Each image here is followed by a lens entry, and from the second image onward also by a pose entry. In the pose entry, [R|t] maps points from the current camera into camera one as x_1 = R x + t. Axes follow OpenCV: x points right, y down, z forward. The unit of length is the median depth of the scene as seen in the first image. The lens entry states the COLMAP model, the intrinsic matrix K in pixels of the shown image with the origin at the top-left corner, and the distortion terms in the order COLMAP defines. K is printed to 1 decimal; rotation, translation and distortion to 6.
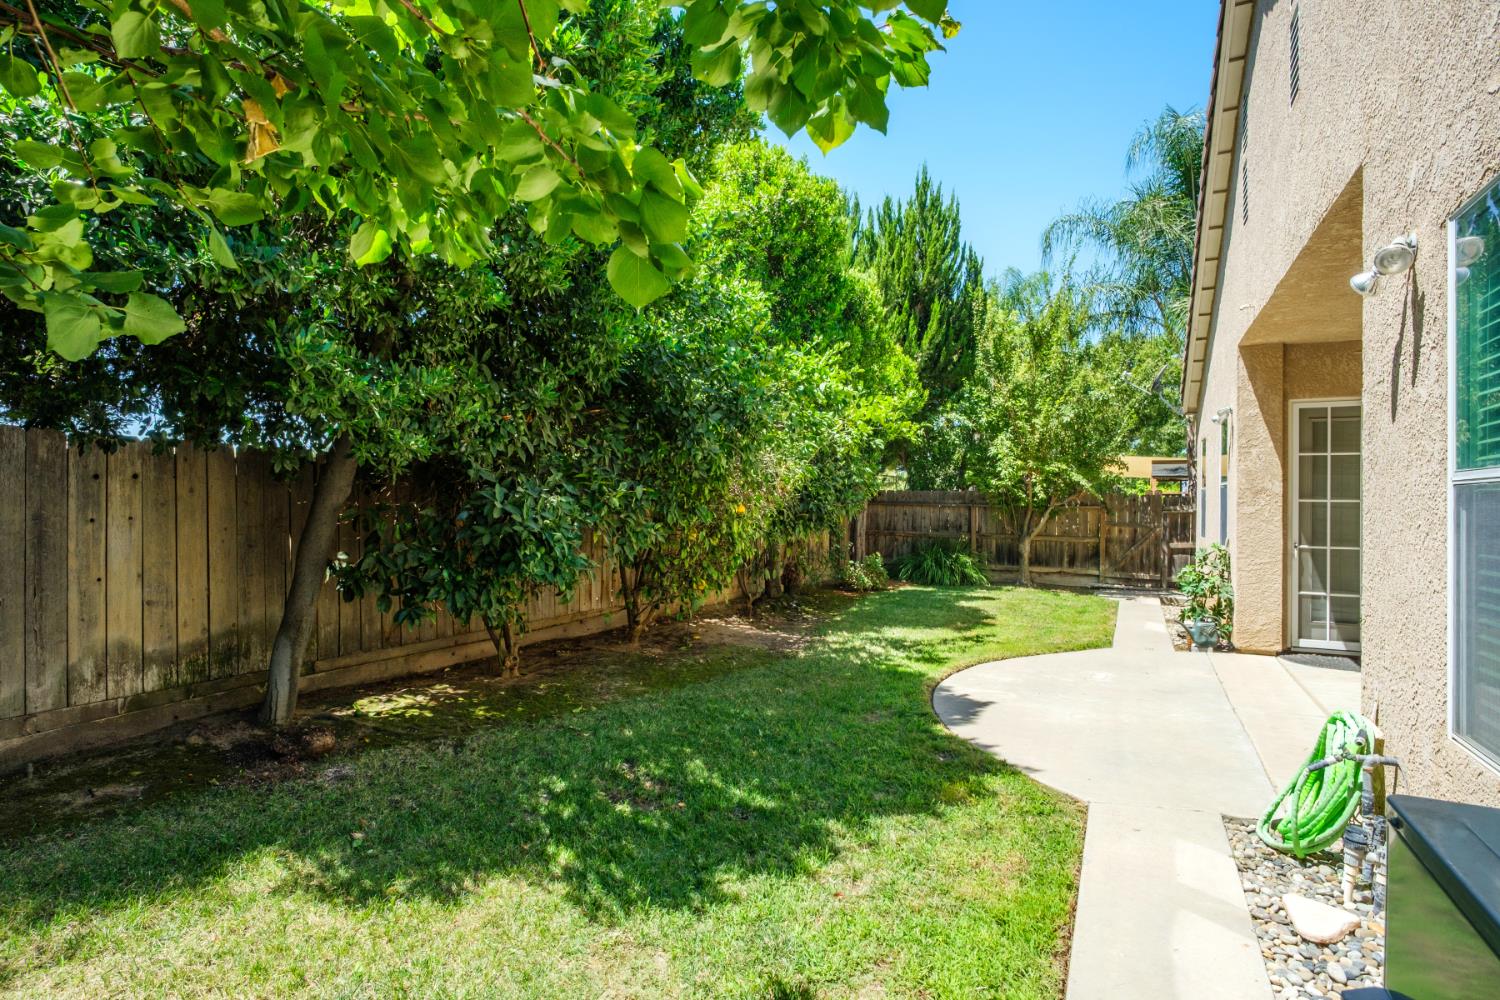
lens RADIAL K [[799.9, 0, 736.1], [0, 799.9, 506.1], [0, 0, 1]] dist [-0.001008, 0.001185]
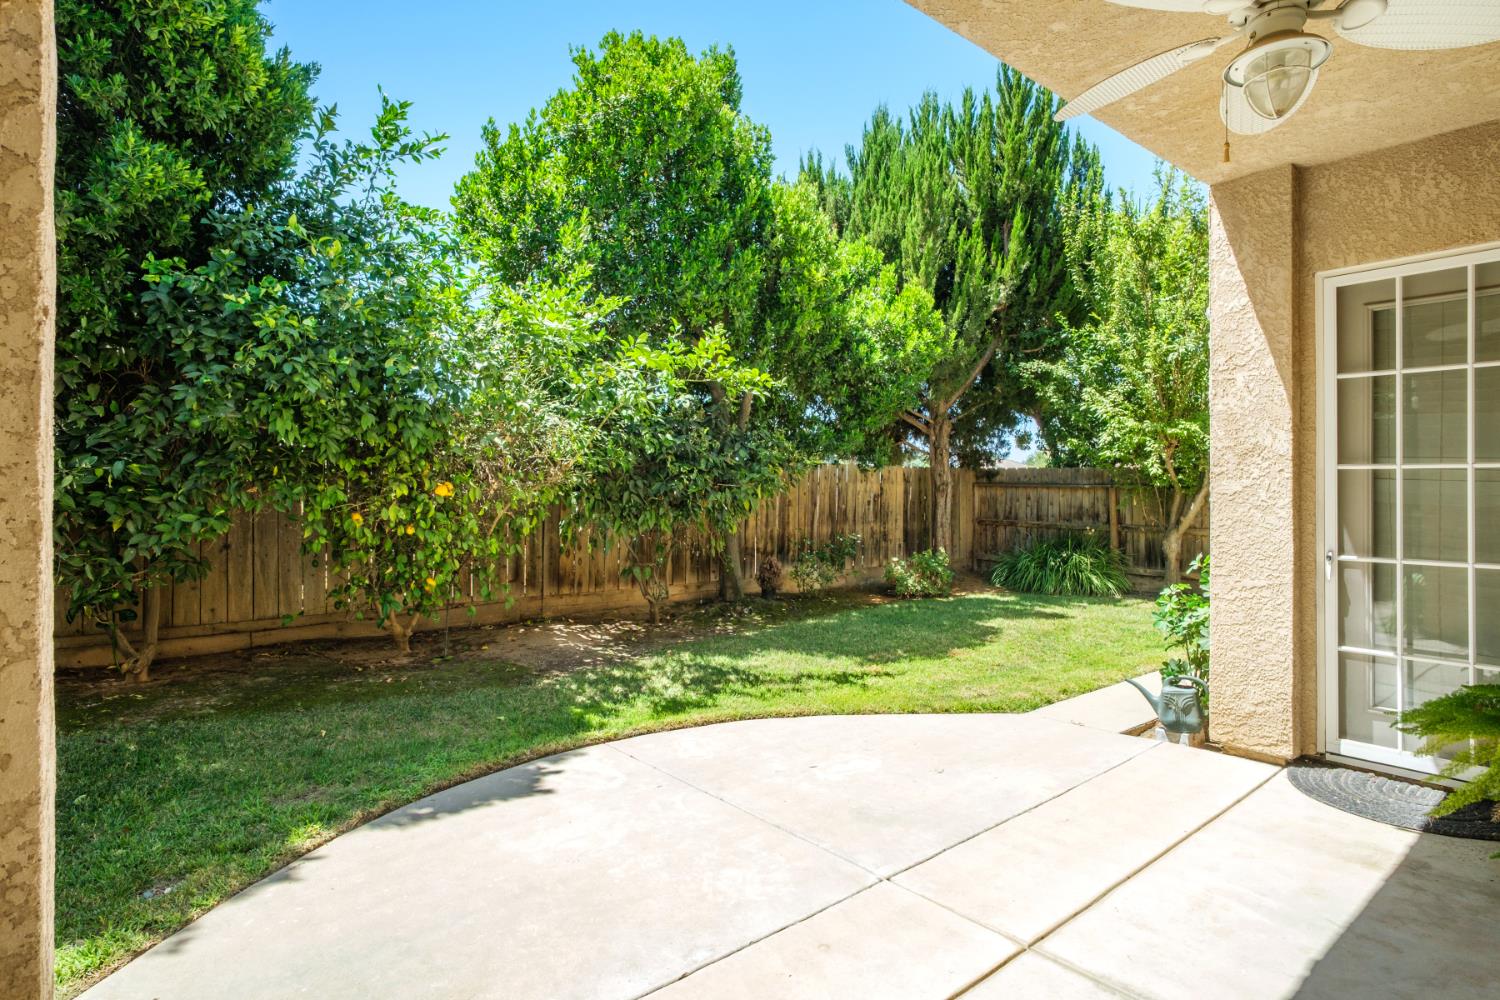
lens RADIAL K [[799.9, 0, 752.9], [0, 799.9, 491.3], [0, 0, 1]] dist [-0.001008, 0.001185]
pose [[0.916269, -0.003888, -0.400545, 0.567408], [0.003087, 0.999992, -0.002644, 0.008317], [0.400552, 0.001186, 0.916273, 0.383073]]
